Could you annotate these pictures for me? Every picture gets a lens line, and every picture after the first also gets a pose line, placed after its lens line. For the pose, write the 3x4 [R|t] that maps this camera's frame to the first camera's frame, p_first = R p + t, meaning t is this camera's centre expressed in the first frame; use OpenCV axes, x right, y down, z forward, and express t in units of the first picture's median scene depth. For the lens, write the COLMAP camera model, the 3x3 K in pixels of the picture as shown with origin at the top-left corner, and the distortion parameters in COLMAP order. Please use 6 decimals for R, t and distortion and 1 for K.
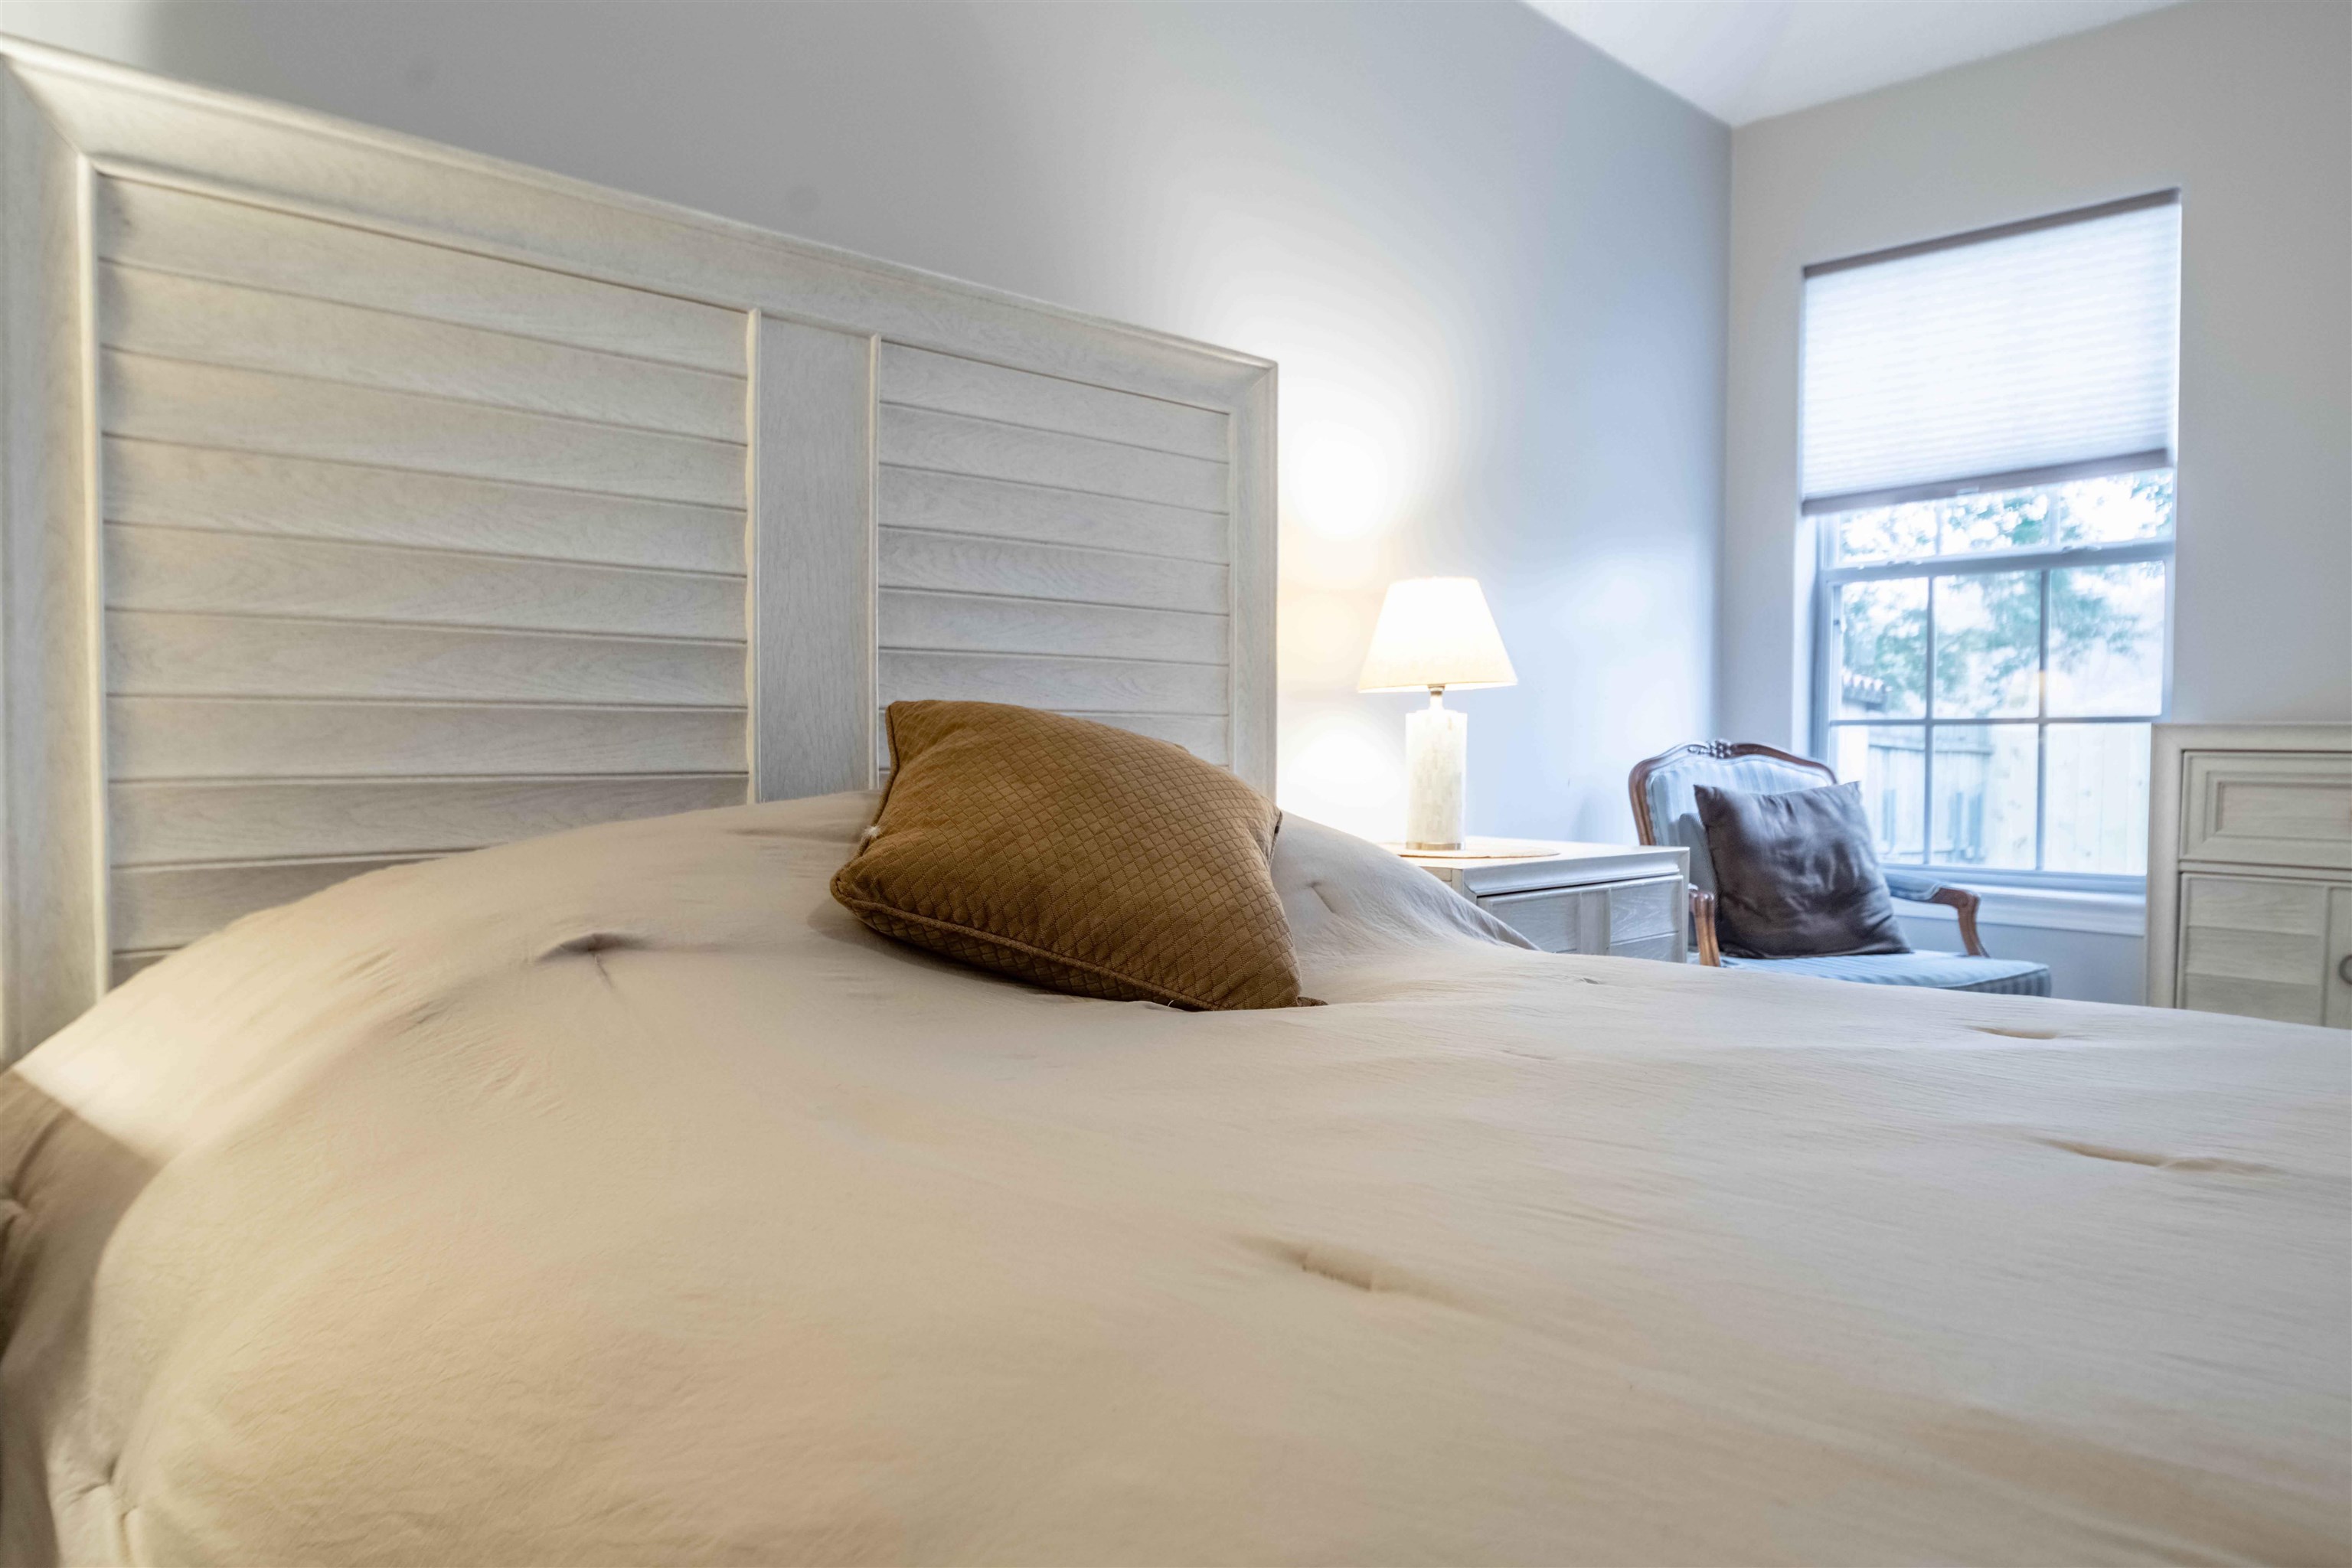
lens RADIAL K [[1537.7, 0, 1163.9], [0, 1537.7, 792.9], [0, 0, 1]] dist [-0.004080, -0.003500]
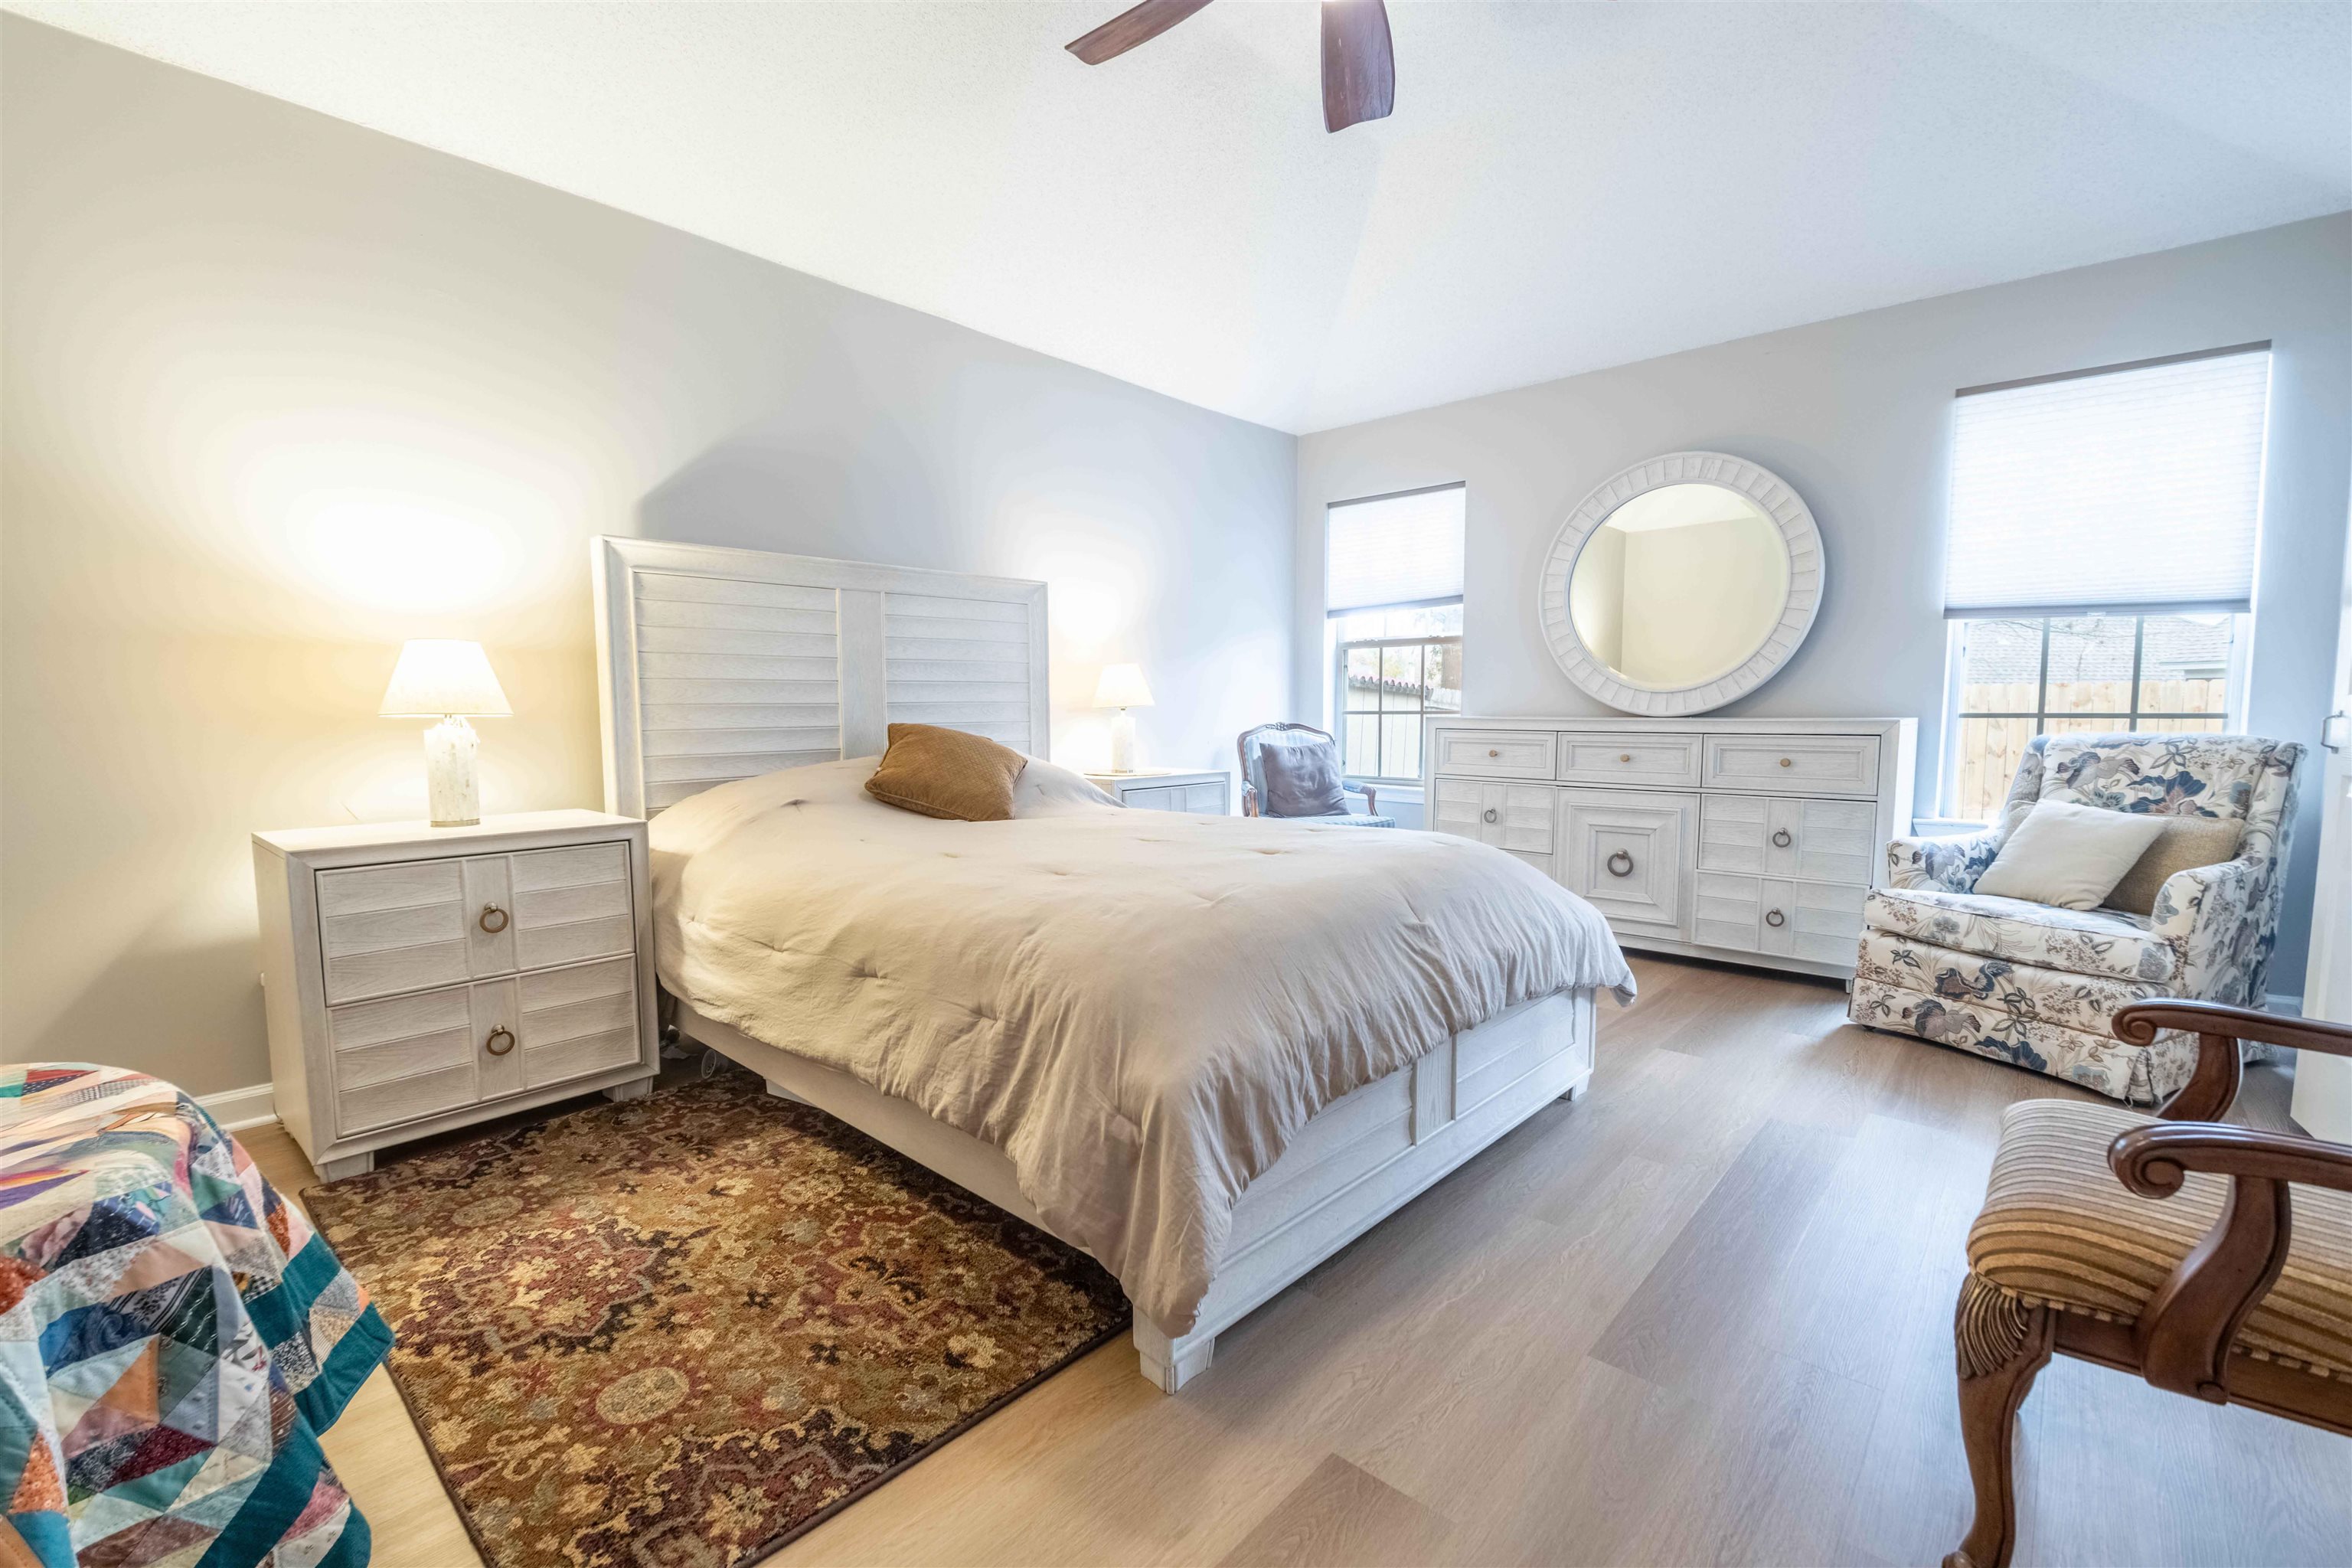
lens RADIAL K [[1020.2, 0, 1166.6], [0, 1020.2, 797.0], [0, 0, 1]] dist [-0.000067, 0.000033]
pose [[0.999414, -0.011995, 0.032063, 0.253955], [0.010074, 0.998182, 0.059416, -0.027858], [-0.032717, -0.059058, 0.997718, -0.855526]]
